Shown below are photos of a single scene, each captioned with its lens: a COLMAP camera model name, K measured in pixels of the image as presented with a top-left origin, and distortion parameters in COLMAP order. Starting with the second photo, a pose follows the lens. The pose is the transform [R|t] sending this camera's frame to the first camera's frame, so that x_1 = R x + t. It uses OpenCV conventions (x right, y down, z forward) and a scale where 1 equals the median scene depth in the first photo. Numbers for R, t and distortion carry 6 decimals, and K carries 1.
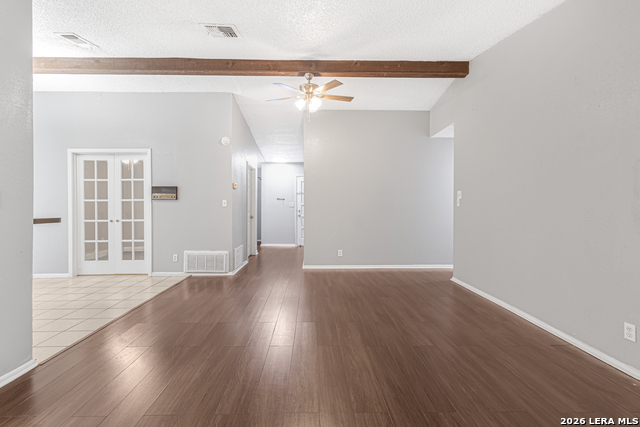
lens RADIAL K [[299.1, 0, 318.1], [0, 299.1, 208.2], [0, 0, 1]] dist [0.002841, 0.000159]
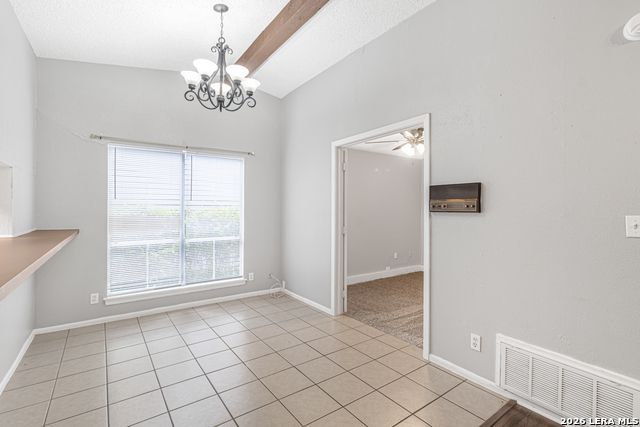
lens RADIAL K [[294.7, 0, 321.5], [0, 294.7, 207.3], [0, 0, 1]] dist [0.002460, 0.000235]
pose [[0.569323, -0.000263, -0.822114, -0.246890], [-0.011067, 0.999907, -0.007983, -0.030418], [0.822040, 0.013643, 0.569267, 0.560309]]
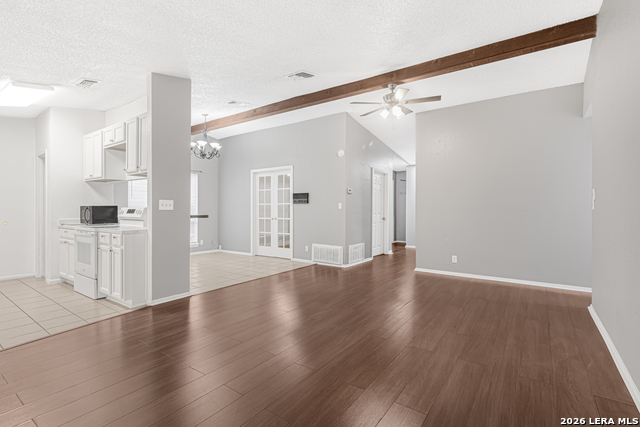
lens RADIAL K [[303.8, 0, 321.2], [0, 303.8, 207.7], [0, 0, 1]] dist [0.004002, 0.000214]
pose [[0.802892, 0.000905, -0.596124, 0.350737], [-0.005831, 0.999963, -0.006336, -0.001709], [0.596096, 0.008563, 0.802867, -0.010477]]
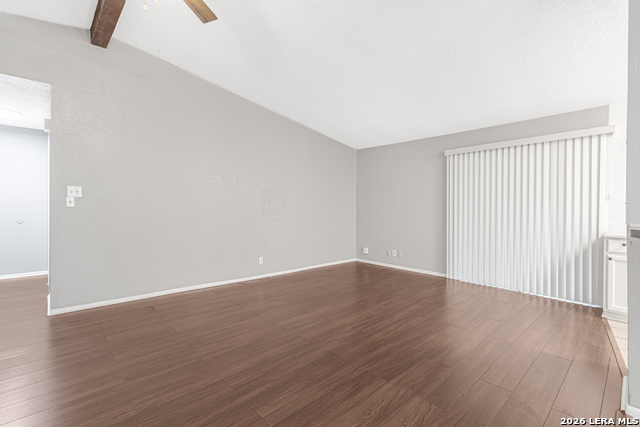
lens RADIAL K [[294.7, 0, 321.5], [0, 294.7, 207.3], [0, 0, 1]] dist [0.002460, 0.000235]
pose [[-0.666604, -0.004717, 0.745397, -0.437522], [-0.003881, 0.999988, 0.002858, -0.007990], [-0.745402, -0.000988, -0.666615, 0.935852]]
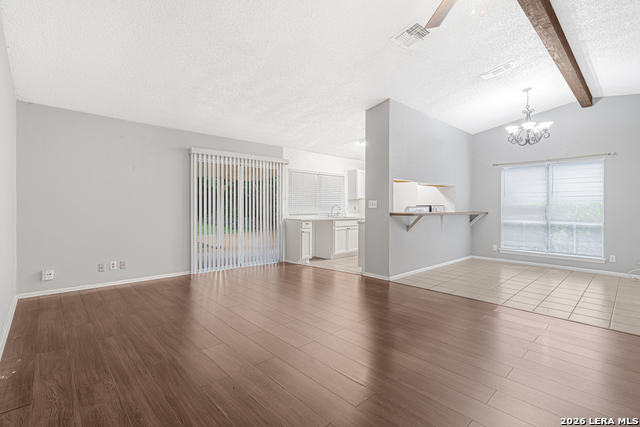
lens RADIAL K [[299.1, 0, 318.1], [0, 299.1, 208.2], [0, 0, 1]] dist [0.002841, 0.000159]
pose [[-0.753773, -0.000322, -0.657134, 0.375478], [-0.008075, 0.999929, 0.008773, -0.005184], [0.657085, 0.011919, -0.753722, 1.003454]]
